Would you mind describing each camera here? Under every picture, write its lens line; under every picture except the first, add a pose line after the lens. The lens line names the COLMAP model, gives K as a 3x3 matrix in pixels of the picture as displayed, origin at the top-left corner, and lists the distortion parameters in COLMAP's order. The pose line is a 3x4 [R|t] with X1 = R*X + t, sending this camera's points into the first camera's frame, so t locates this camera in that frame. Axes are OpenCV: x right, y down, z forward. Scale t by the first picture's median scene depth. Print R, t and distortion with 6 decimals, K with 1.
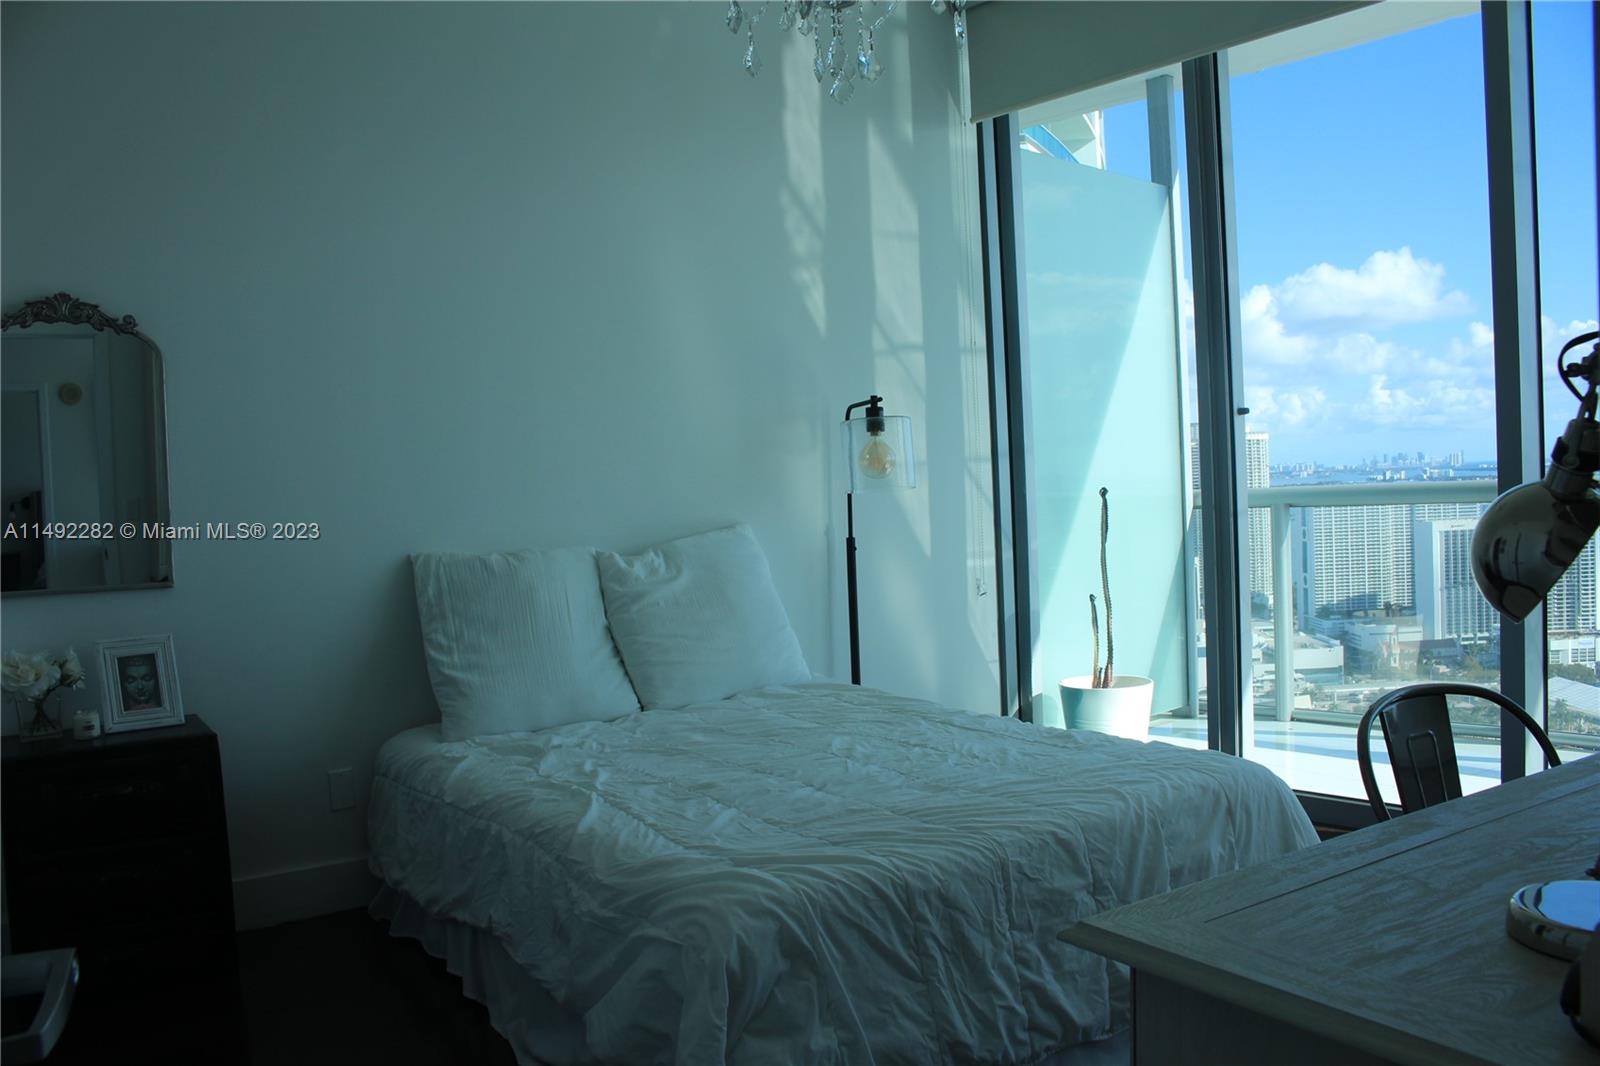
lens RADIAL K [[1312.1, 0, 799.2], [0, 1312.1, 549.4], [0, 0, 1]] dist [-0.161619, 0.127814]
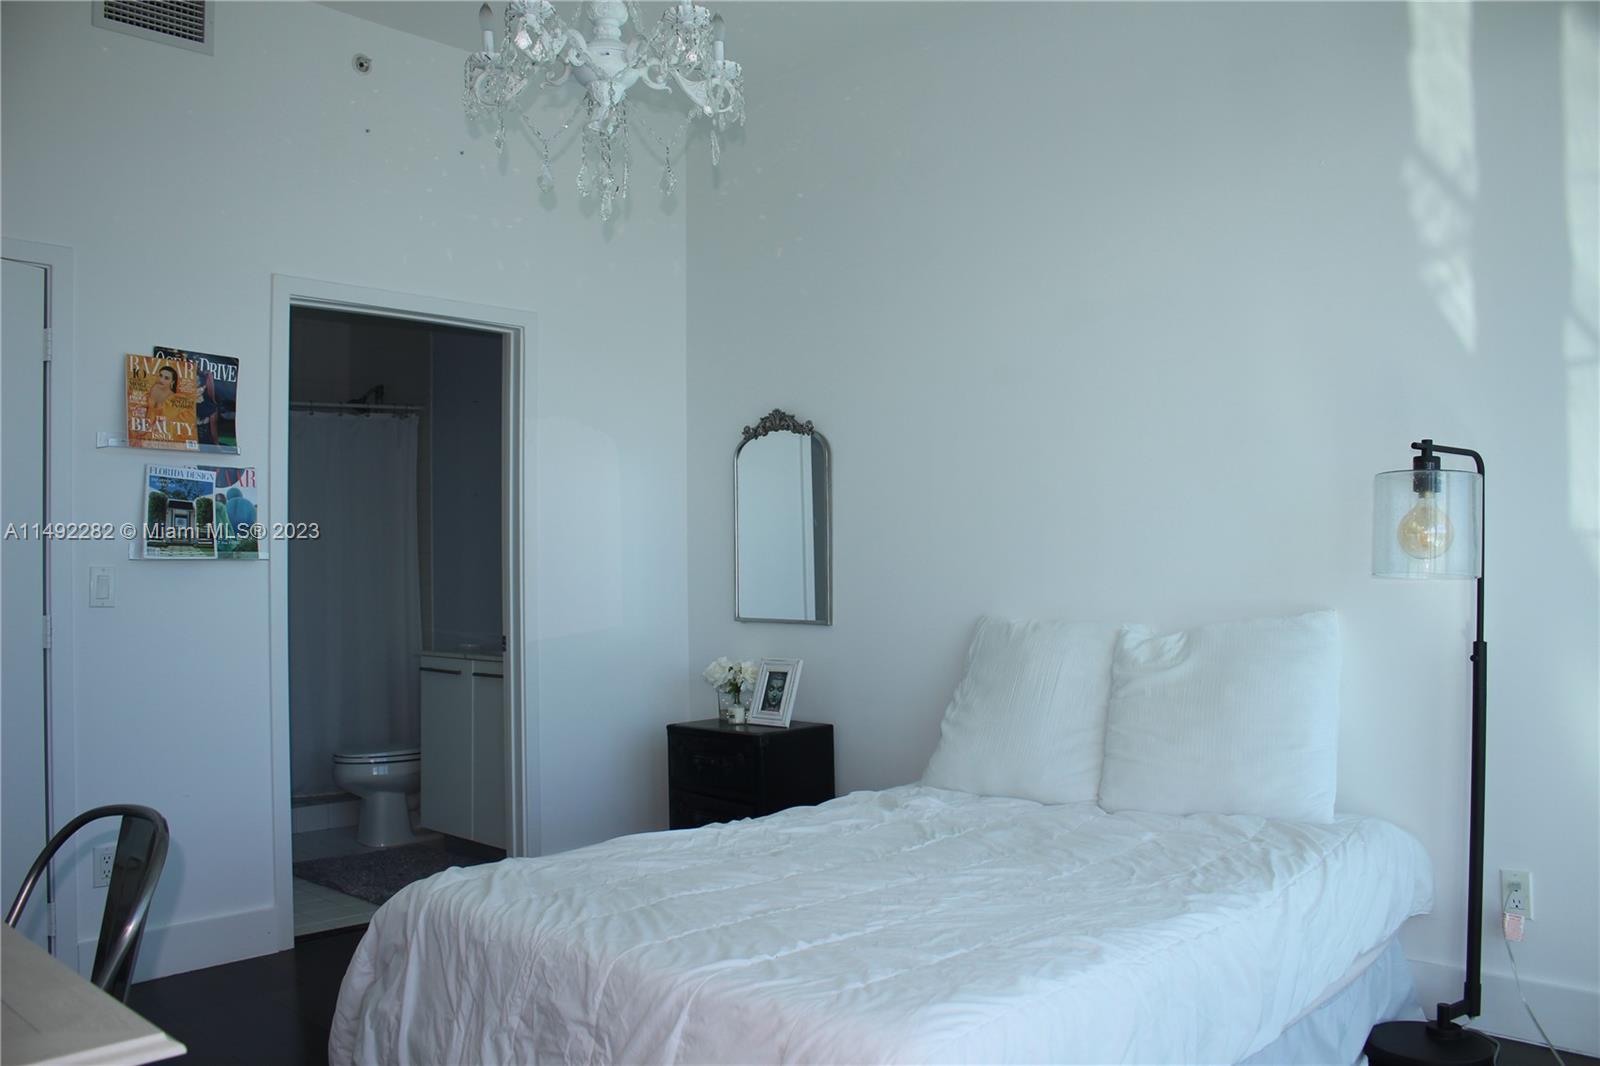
lens RADIAL K [[1312.1, 0, 799.2], [0, 1312.1, 549.4], [0, 0, 1]] dist [-0.161619, 0.127814]
pose [[0.210530, 0.025371, -0.977258, 0.631968], [-0.046878, 0.998775, 0.015831, -0.052728], [0.976463, 0.042479, 0.211461, 0.528438]]
